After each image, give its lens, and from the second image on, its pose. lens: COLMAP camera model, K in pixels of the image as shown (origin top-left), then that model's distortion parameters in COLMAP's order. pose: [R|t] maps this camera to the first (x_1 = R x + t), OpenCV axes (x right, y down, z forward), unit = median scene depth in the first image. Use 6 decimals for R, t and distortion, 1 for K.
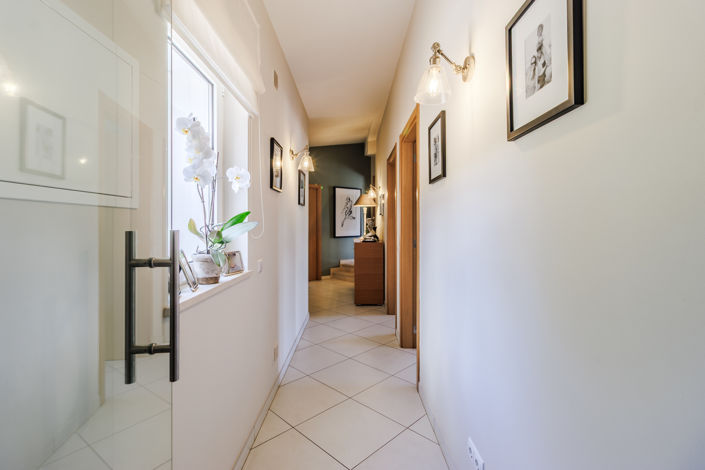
lens RADIAL K [[319.2, 0, 352.1], [0, 319.2, 231.0], [0, 0, 1]] dist [0.009335, -0.000062]
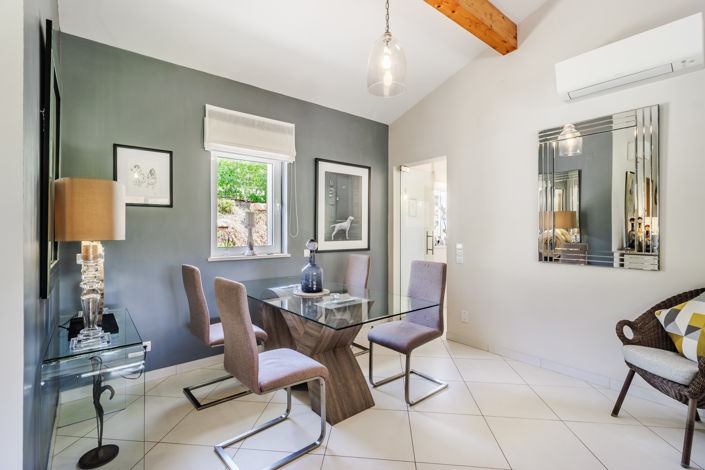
lens RADIAL K [[319.2, 0, 352.0], [0, 319.2, 232.6], [0, 0, 1]] dist [0.009335, -0.000062]
pose [[0.630015, 0.002125, -0.776580, 3.336418], [-0.007339, 0.999968, -0.003217, 0.059220], [0.776548, 0.007726, 0.630010, -4.217678]]
